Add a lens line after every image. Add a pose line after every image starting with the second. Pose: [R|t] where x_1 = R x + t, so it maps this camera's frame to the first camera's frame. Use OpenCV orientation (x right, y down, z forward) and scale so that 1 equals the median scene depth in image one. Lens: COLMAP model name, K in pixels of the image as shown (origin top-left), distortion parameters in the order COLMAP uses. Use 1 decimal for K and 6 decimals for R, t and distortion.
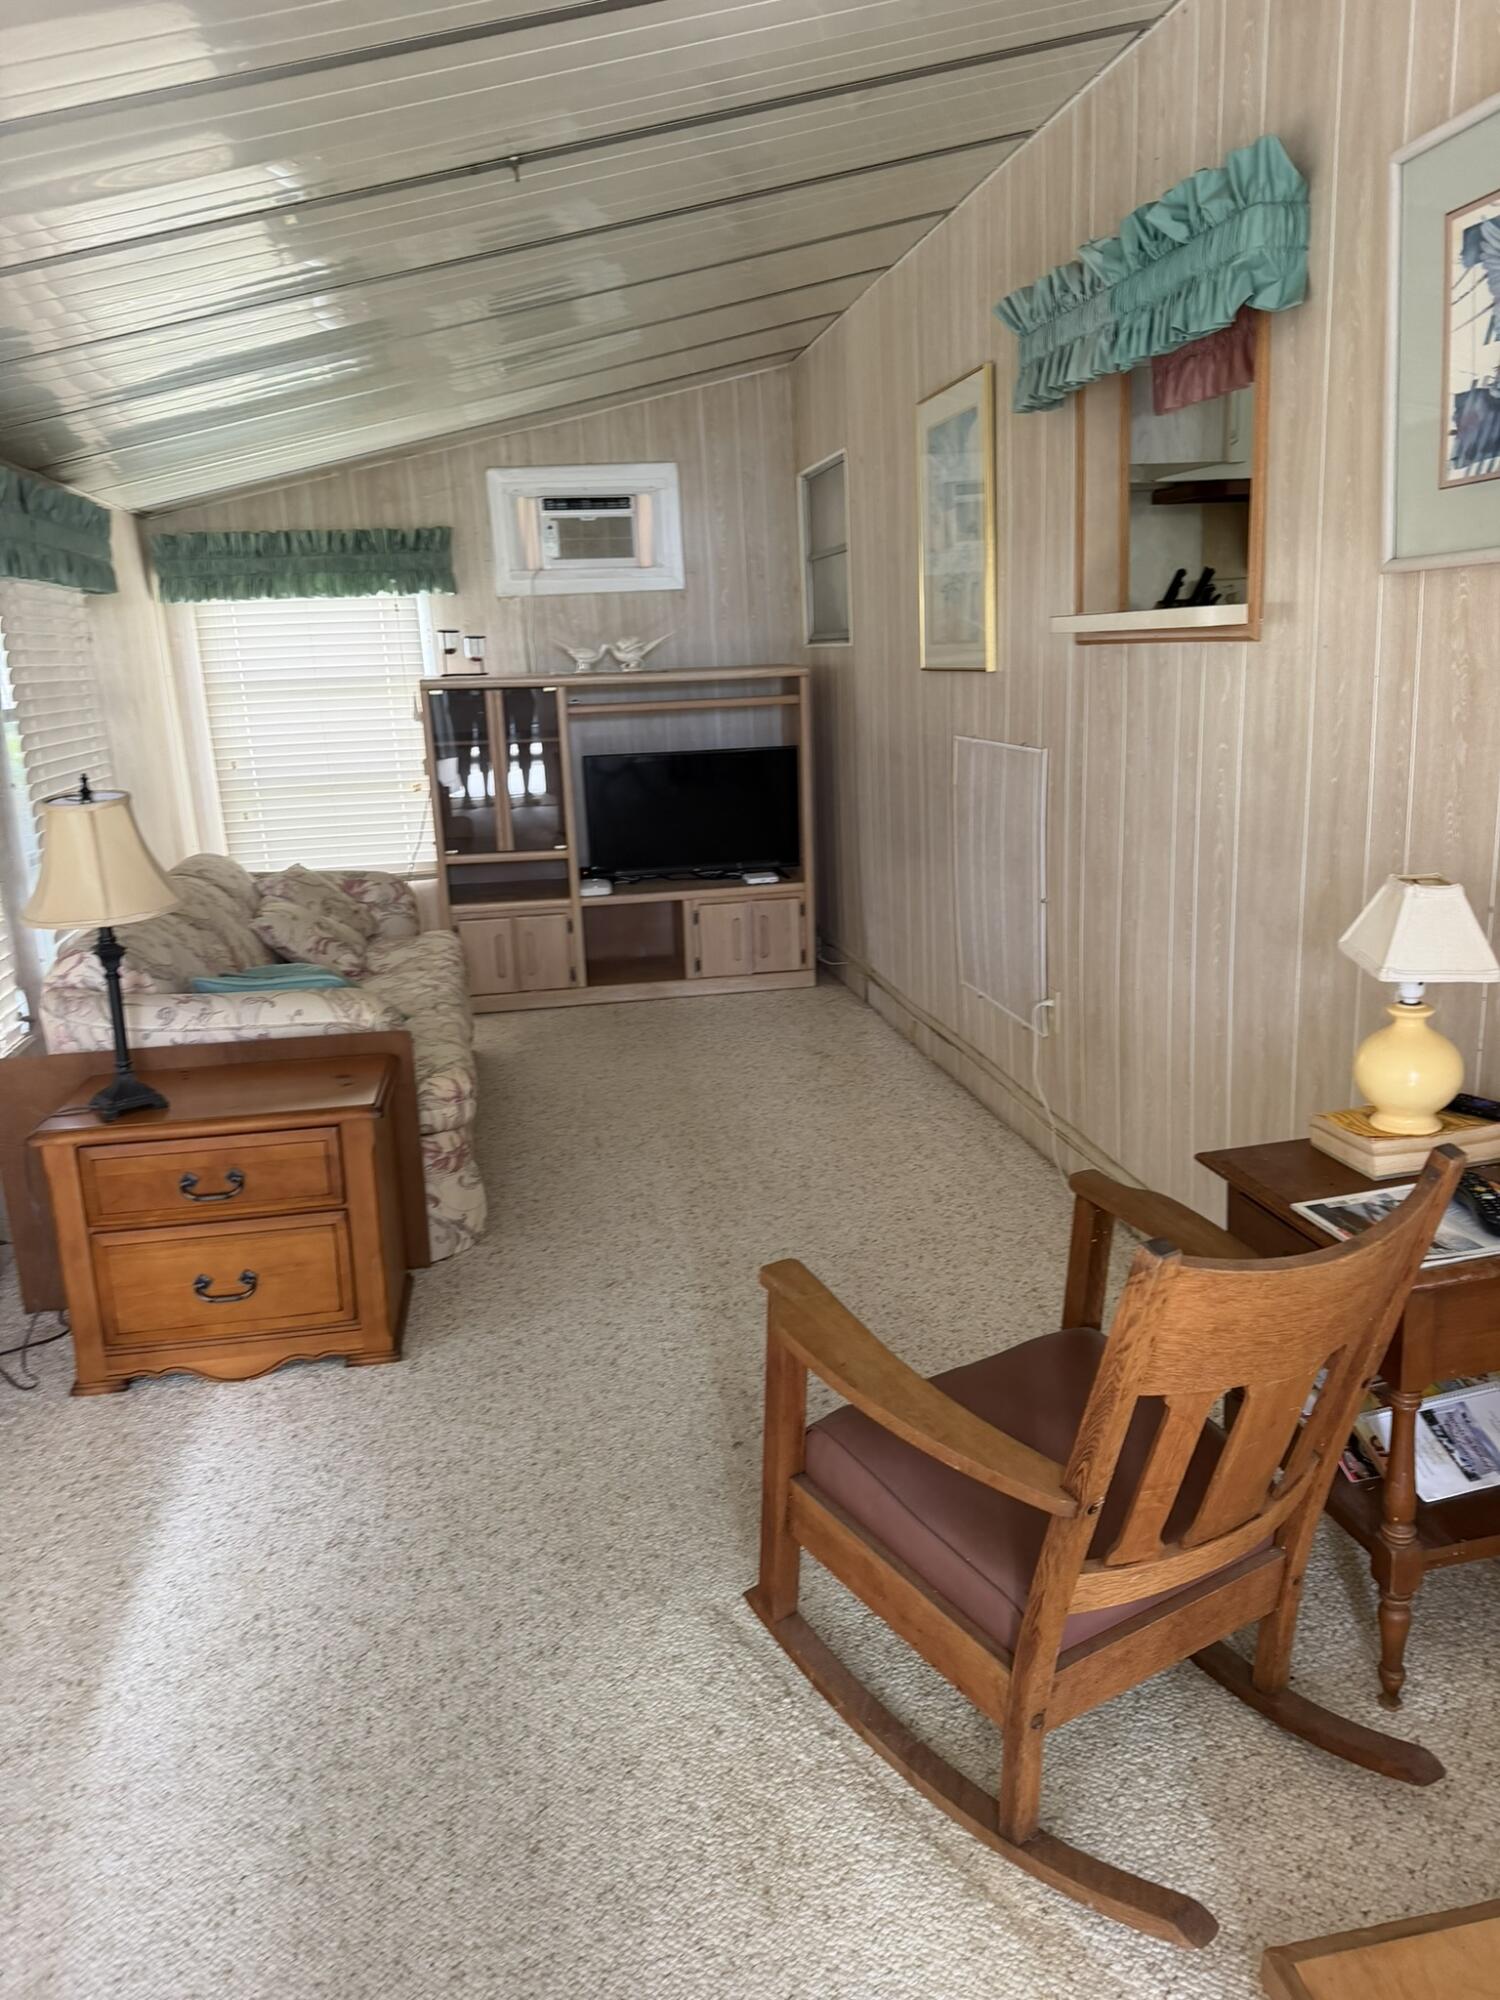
lens RADIAL K [[1409.6, 0, 756.7], [0, 1409.6, 997.1], [0, 0, 1]] dist [0.047252, -0.056315]
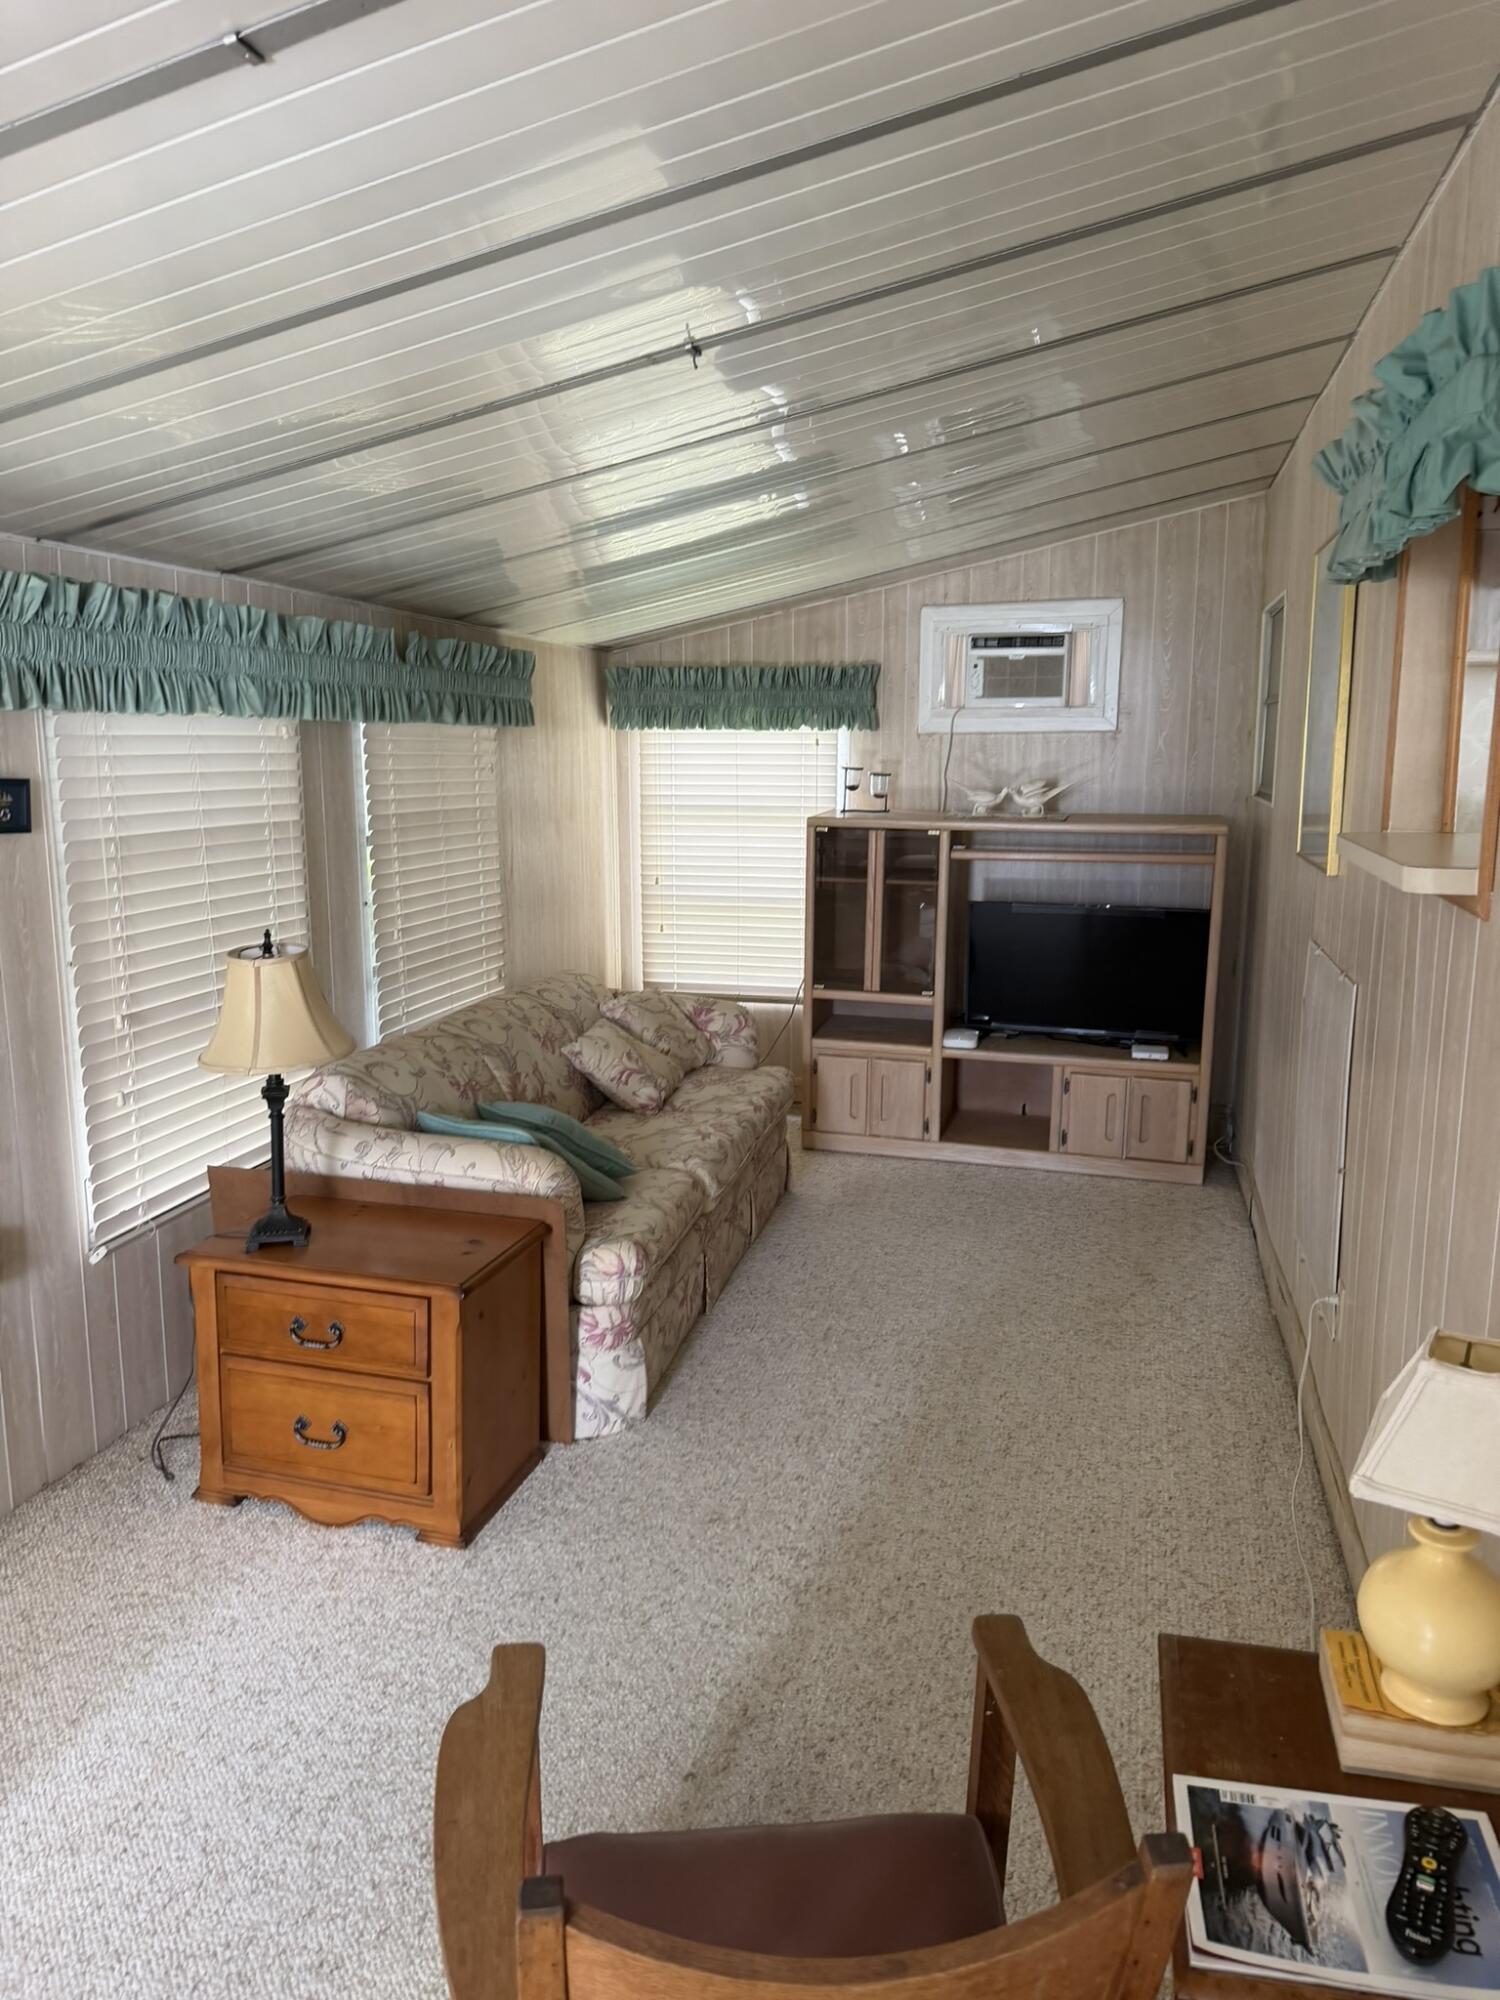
lens RADIAL K [[1409.6, 0, 748.7], [0, 1409.6, 979.7], [0, 0, 1]] dist [0.047252, -0.056315]
pose [[0.902477, 0.115761, -0.414891, 0.249948], [-0.144384, 0.988785, -0.038178, -0.106217], [0.405818, 0.094358, 0.909070, 0.139026]]
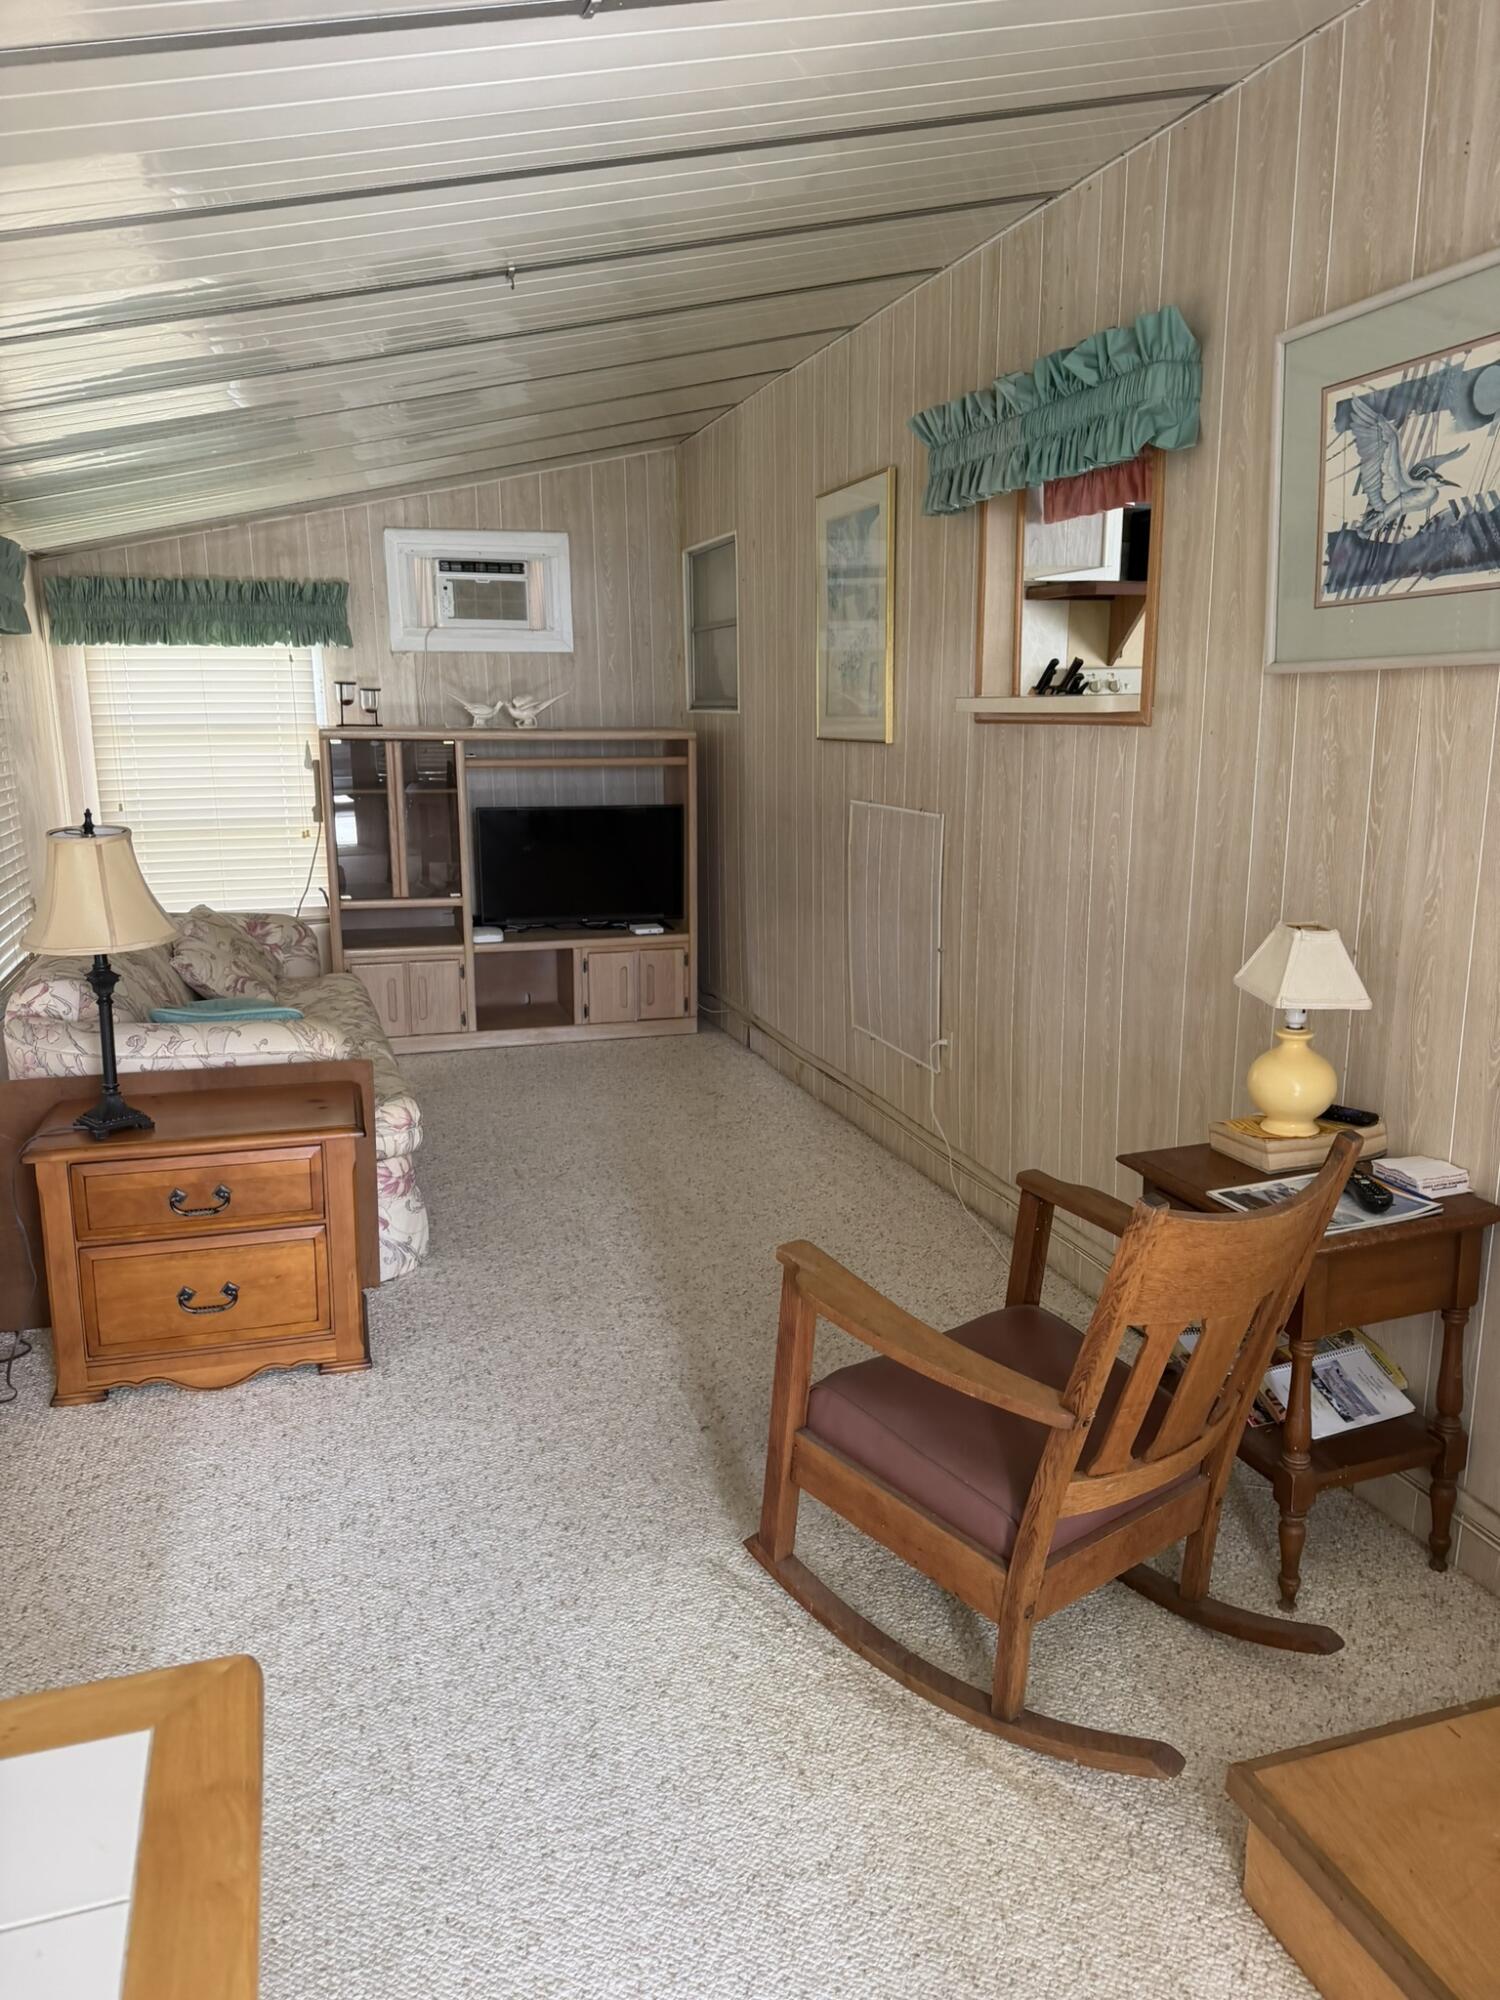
lens RADIAL K [[1409.6, 0, 754.1], [0, 1409.6, 1019.6], [0, 0, 1]] dist [0.047252, -0.056315]
pose [[0.991556, 0.009727, 0.129311, -0.094732], [-0.006161, 0.999590, -0.027949, 0.020728], [-0.129530, 0.026917, 0.991210, -0.086140]]
